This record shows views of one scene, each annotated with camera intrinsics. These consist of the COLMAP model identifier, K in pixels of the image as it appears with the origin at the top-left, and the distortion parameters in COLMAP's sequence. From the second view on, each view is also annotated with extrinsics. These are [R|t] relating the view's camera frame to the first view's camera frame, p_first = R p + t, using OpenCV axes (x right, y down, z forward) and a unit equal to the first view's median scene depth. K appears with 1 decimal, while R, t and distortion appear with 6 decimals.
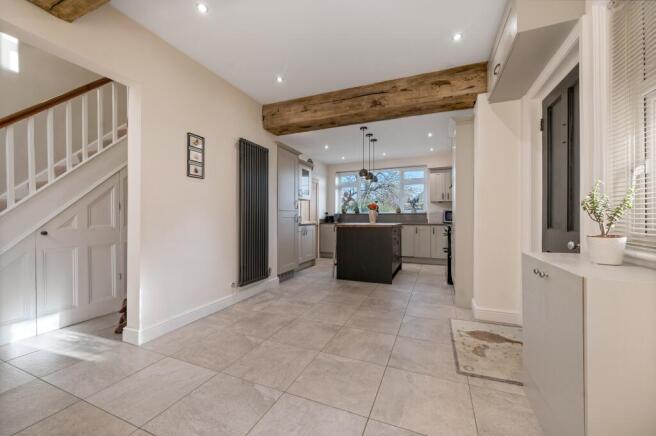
lens RADIAL K [[259.0, 0, 328.8], [0, 259.0, 218.8], [0, 0, 1]] dist [-0.001485, -0.000227]
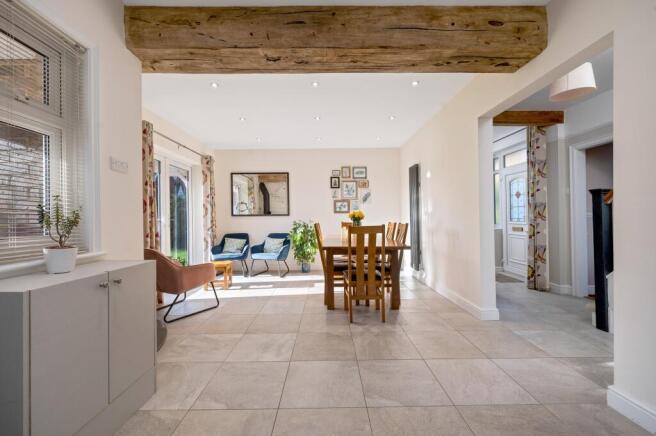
lens RADIAL K [[264.2, 0, 335.2], [0, 264.2, 218.8], [0, 0, 1]] dist [-0.002414, -0.000274]
pose [[-0.906577, 0.002573, -0.422032, 0.161918], [0.001046, 0.999992, 0.003850, -0.020116], [0.422039, 0.003049, -0.906573, 0.844860]]
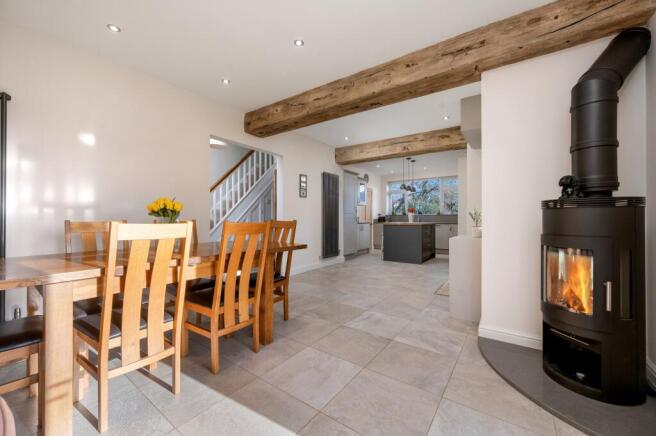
lens RADIAL K [[259.0, 0, 326.2], [0, 259.0, 219.0], [0, 0, 1]] dist [-0.001485, -0.000227]
pose [[0.972769, 0.001655, -0.231772, 0.069382], [-0.001678, 0.999999, 0.000097, 0.001010], [0.231772, 0.000294, 0.972770, -0.627201]]
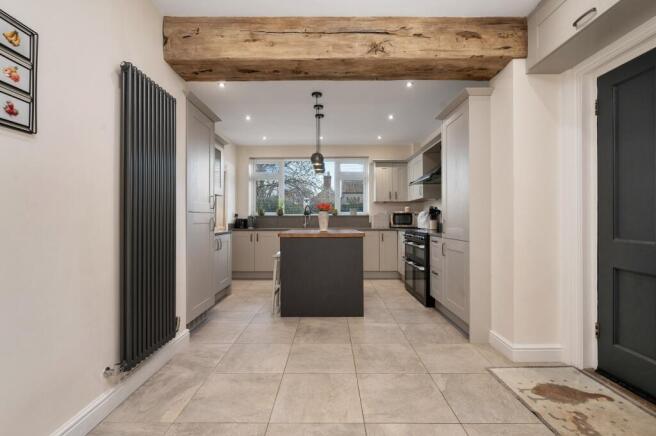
lens RADIAL K [[303.2, 0, 330.1], [0, 303.2, 218.2], [0, 0, 1]] dist [-0.002197, -0.000820]
pose [[0.923515, 0.000094, 0.383563, -0.191261], [0.002985, 0.999968, -0.007432, -0.014134], [-0.383551, 0.008008, 0.923485, 0.311933]]
